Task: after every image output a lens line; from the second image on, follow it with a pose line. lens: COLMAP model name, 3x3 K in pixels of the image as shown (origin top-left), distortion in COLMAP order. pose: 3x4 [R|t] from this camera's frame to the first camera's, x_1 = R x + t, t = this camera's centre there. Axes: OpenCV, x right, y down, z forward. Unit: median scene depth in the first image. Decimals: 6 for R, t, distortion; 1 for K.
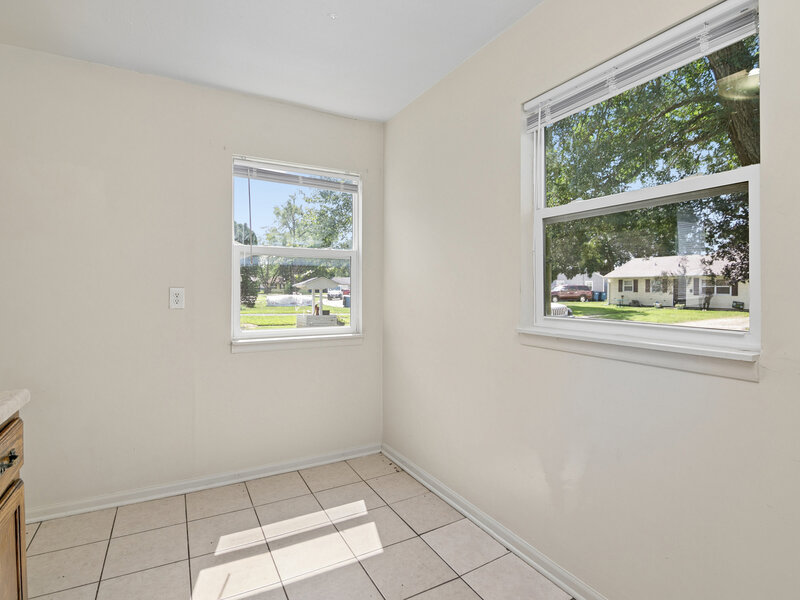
lens RADIAL K [[406.4, 0, 383.9], [0, 406.4, 291.7], [0, 0, 1]] dist [-0.011500, -0.007705]
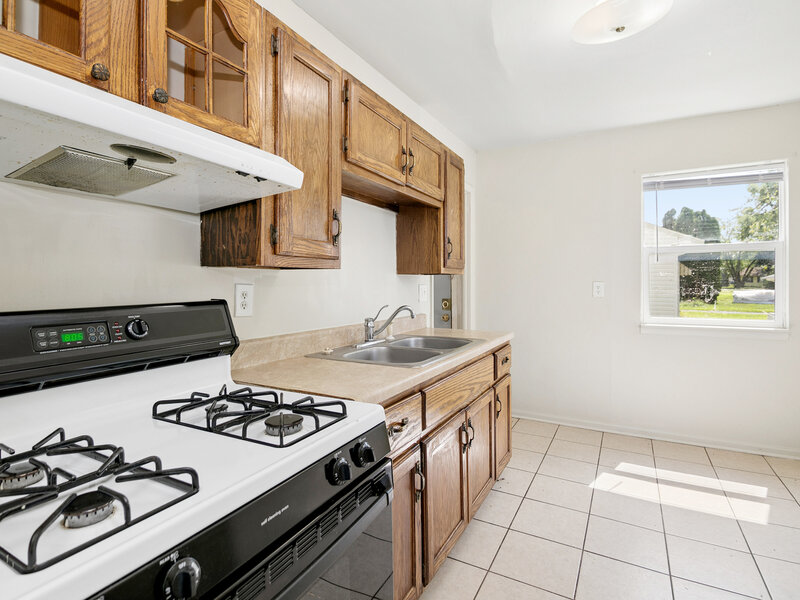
lens RADIAL K [[406.4, 0, 416.5], [0, 406.4, 279.9], [0, 0, 1]] dist [-0.011500, -0.007705]
pose [[0.568681, -0.012062, -0.822470, 0.256562], [-0.000202, 0.999890, -0.014804, 0.003524], [0.822558, 0.008585, 0.568616, -0.280466]]
